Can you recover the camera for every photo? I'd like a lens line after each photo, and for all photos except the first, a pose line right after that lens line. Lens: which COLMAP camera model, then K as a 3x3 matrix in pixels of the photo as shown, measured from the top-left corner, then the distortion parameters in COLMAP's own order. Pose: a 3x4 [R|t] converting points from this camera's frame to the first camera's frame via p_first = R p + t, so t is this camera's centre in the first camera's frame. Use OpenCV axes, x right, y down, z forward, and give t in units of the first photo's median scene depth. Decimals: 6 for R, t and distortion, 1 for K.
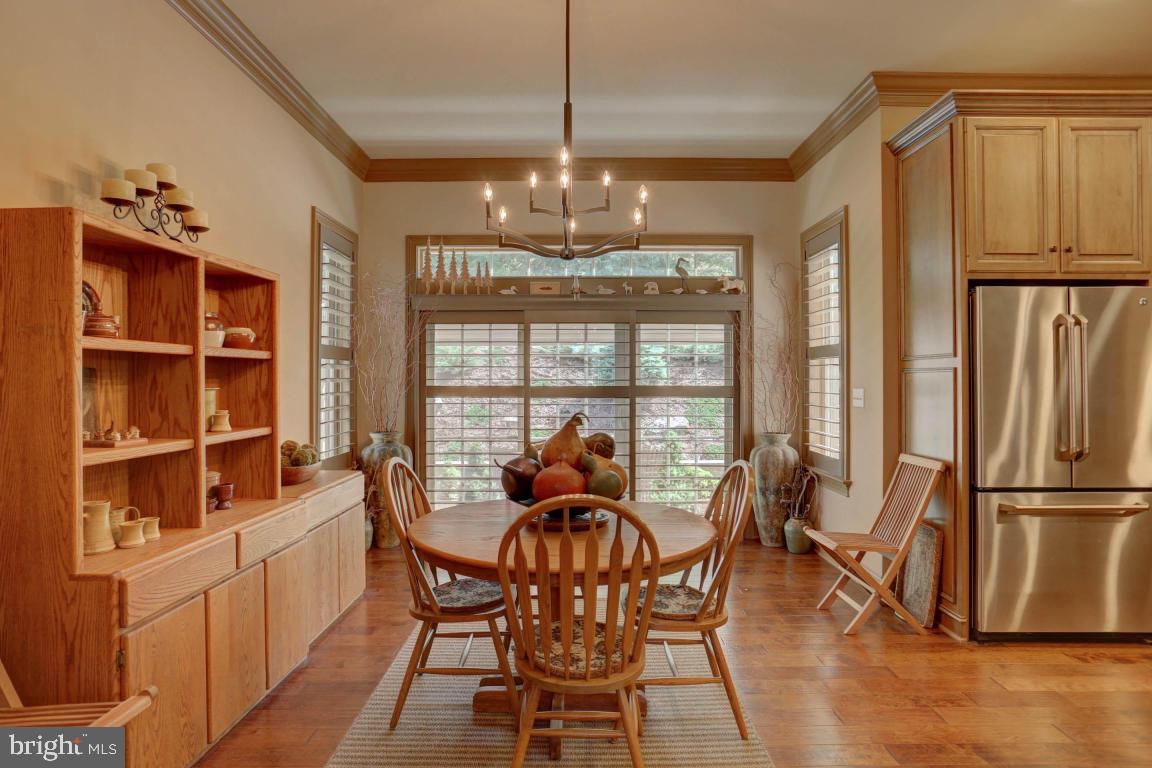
lens RADIAL K [[628.3, 0, 586.8], [0, 628.3, 375.9], [0, 0, 1]] dist [-0.046227, 0.015652]
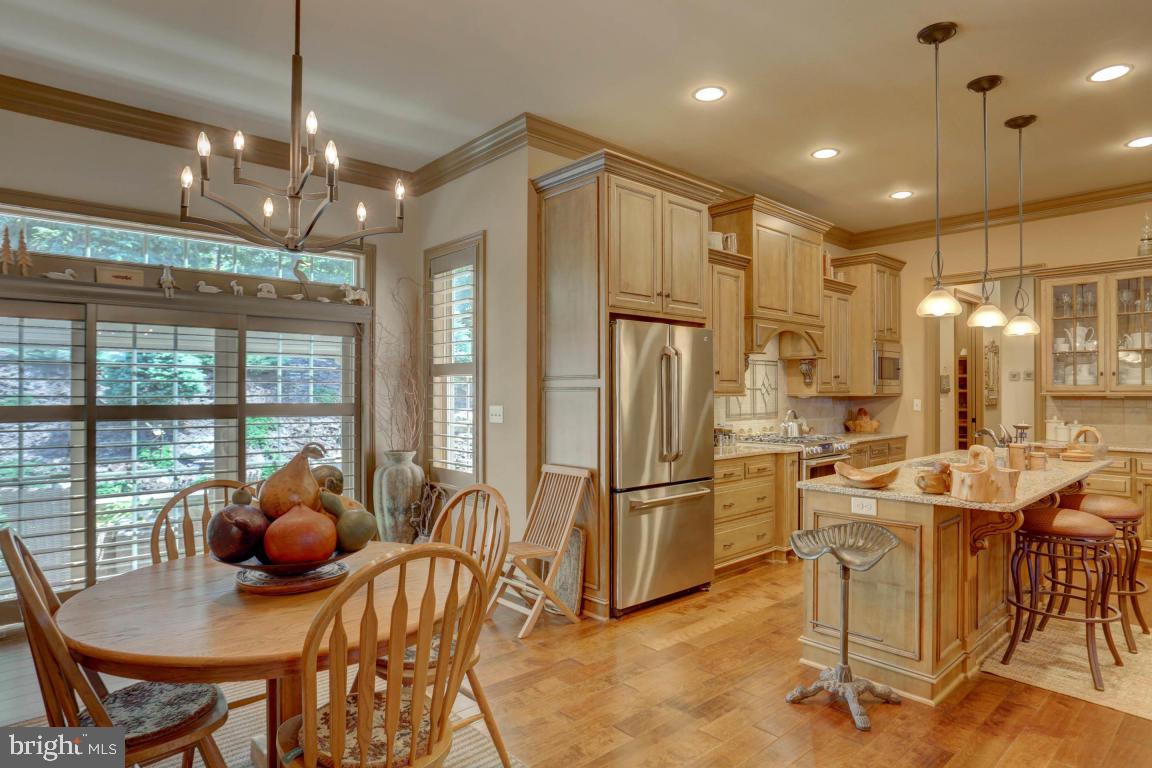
lens RADIAL K [[628.3, 0, 577.5], [0, 628.3, 392.4], [0, 0, 1]] dist [-0.046227, 0.015652]
pose [[0.765264, 0.002046, 0.643713, -0.164923], [-0.004867, 0.999985, 0.002609, -0.006028], [-0.643698, -0.005129, 0.765262, 0.103150]]
